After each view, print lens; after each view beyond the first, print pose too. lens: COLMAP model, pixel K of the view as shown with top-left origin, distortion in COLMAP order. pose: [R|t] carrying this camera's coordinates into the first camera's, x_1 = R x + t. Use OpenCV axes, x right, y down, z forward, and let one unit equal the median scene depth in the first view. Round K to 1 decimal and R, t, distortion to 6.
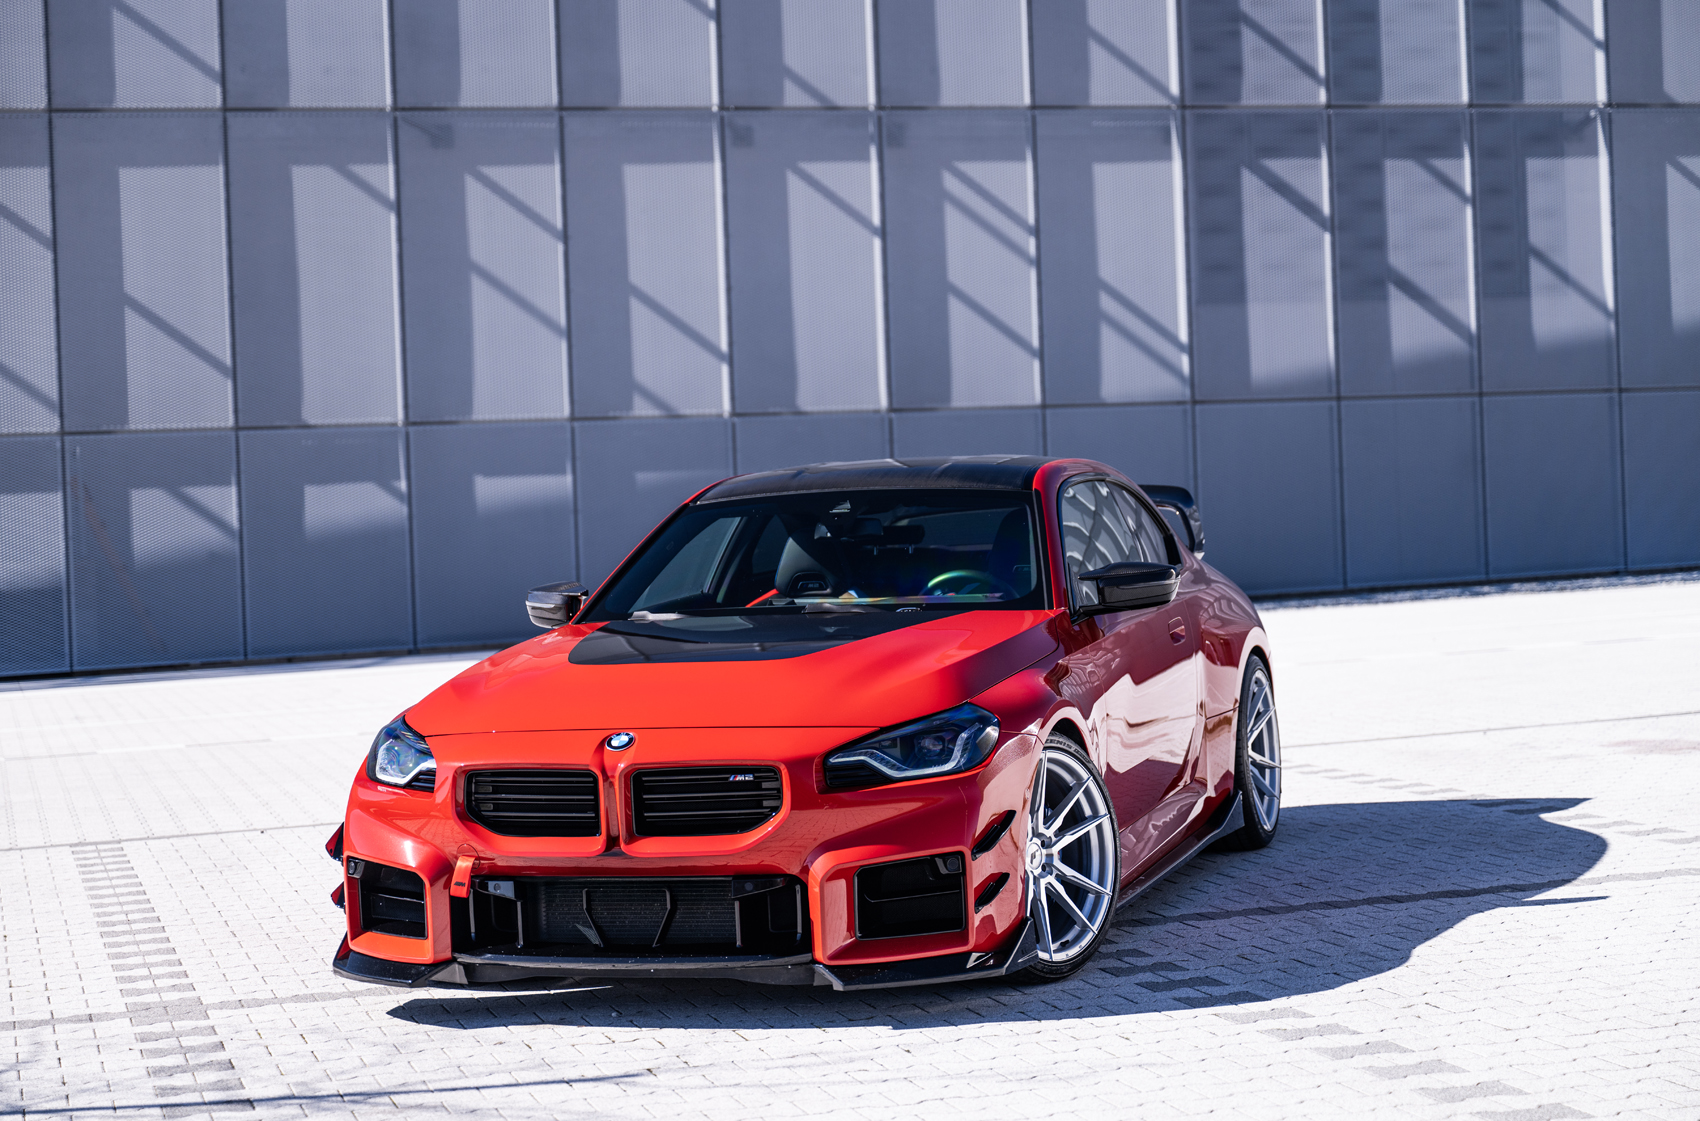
lens RADIAL K [[3179.3, 0, 849.9], [0, 3179.3, 568.5], [0, 0, 1]] dist [-0.037892, 0.000000]
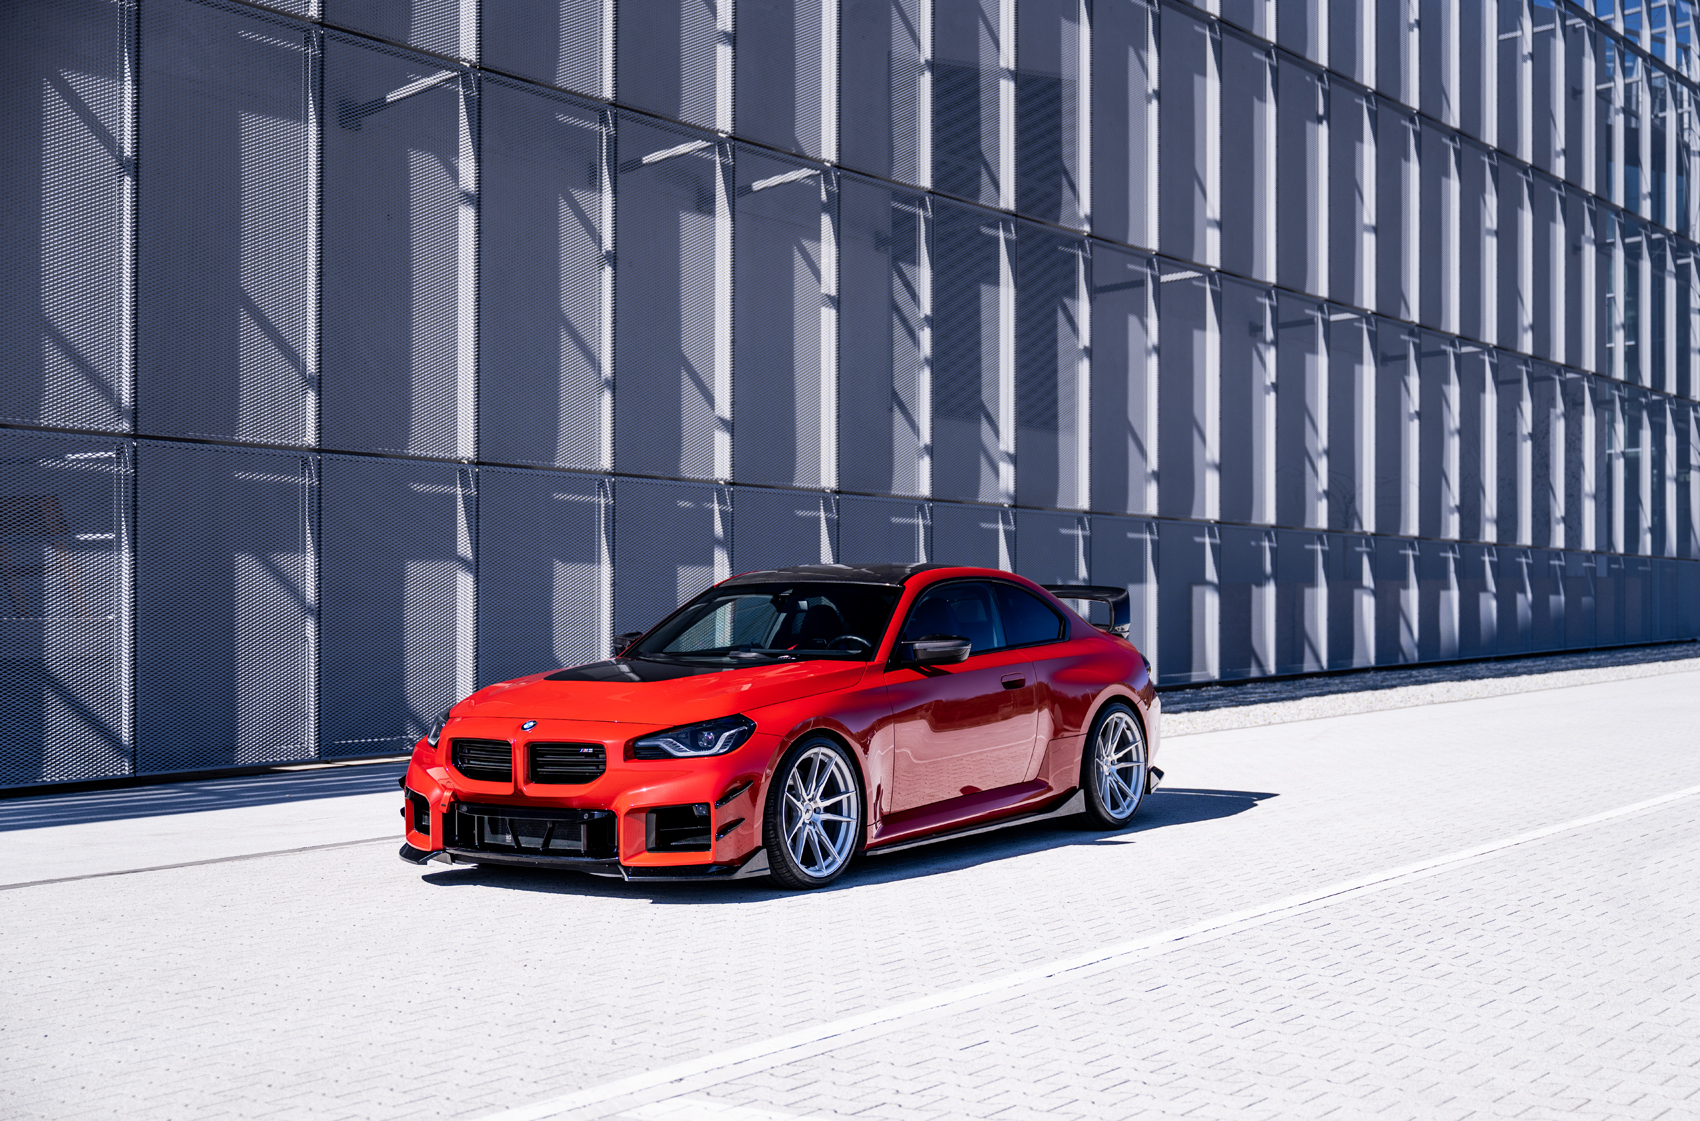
lens RADIAL K [[2295.5, 0, 842.3], [0, 2295.5, 558.5], [0, 0, 1]] dist [-0.023676, 0.000000]
pose [[0.966963, 0.035532, -0.252430, 0.376112], [-0.042813, 0.998809, -0.023410, -0.012112], [0.251297, 0.033444, 0.967332, -0.130989]]
